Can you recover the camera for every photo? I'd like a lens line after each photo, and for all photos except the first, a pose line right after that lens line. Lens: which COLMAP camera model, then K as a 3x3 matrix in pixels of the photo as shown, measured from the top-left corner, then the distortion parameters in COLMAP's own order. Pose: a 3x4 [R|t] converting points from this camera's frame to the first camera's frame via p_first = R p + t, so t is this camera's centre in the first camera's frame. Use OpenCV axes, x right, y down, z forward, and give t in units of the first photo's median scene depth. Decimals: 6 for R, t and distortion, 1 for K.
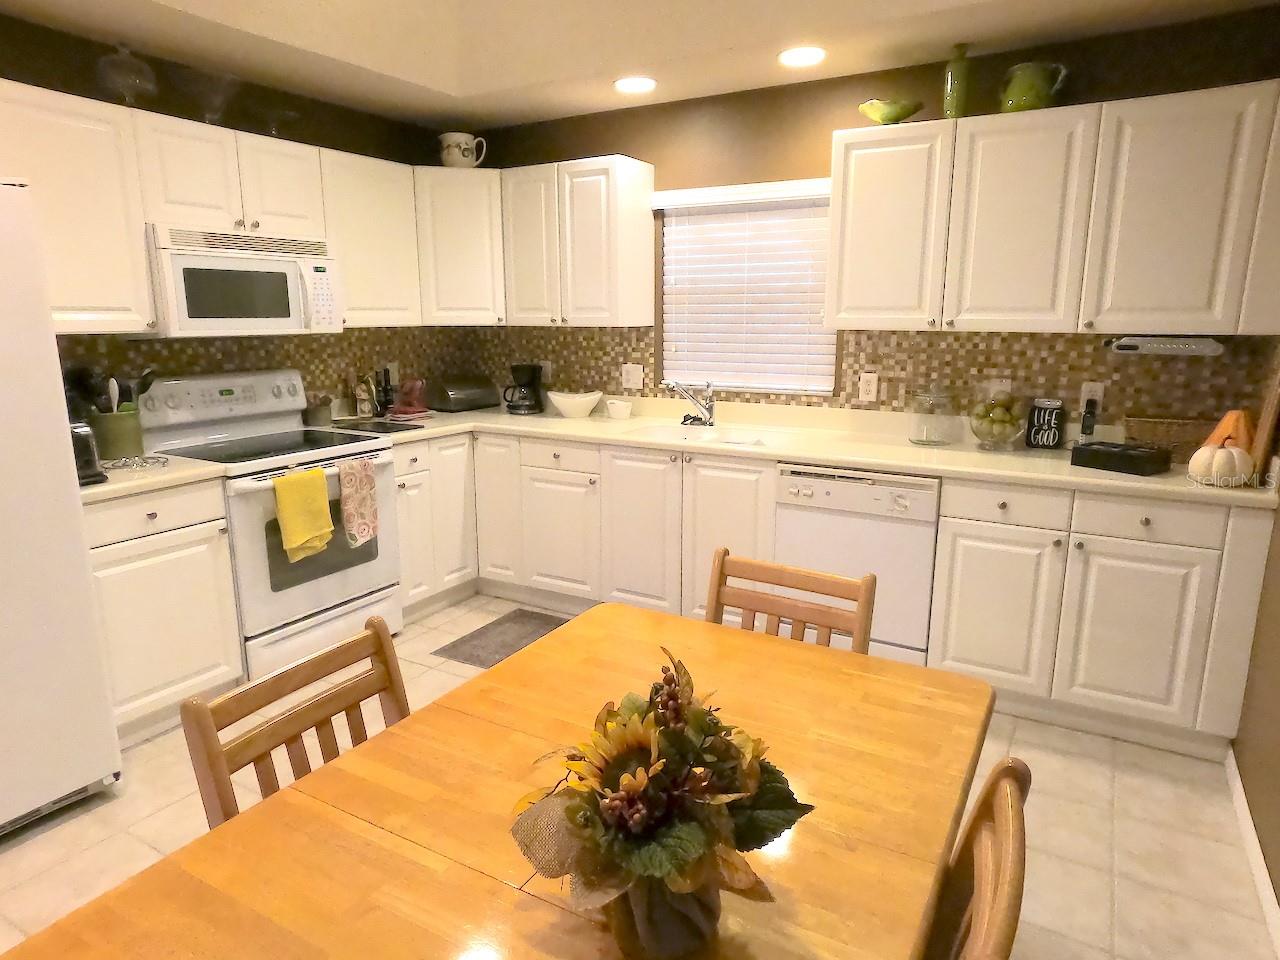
lens RADIAL K [[794.1, 0, 643.9], [0, 794.1, 483.0], [0, 0, 1]] dist [-0.009536, 0.008208]
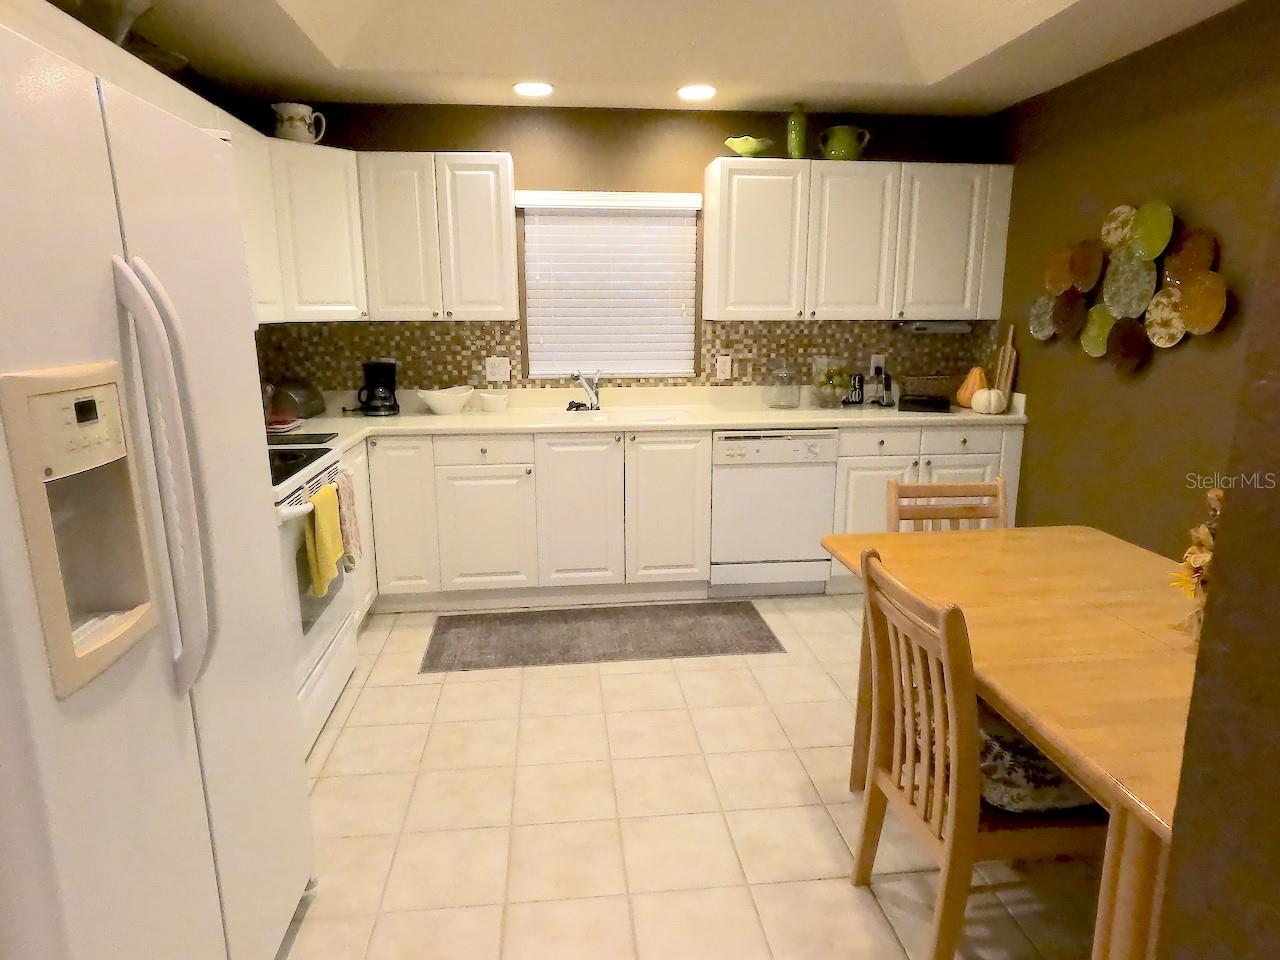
lens RADIAL K [[794.1, 0, 647.1], [0, 794.1, 478.1], [0, 0, 1]] dist [-0.009536, 0.008208]
pose [[0.803210, -0.123219, 0.582813, -0.547769], [0.127217, 0.991283, 0.034253, -0.007992], [-0.581953, 0.046632, 0.811884, 0.081441]]
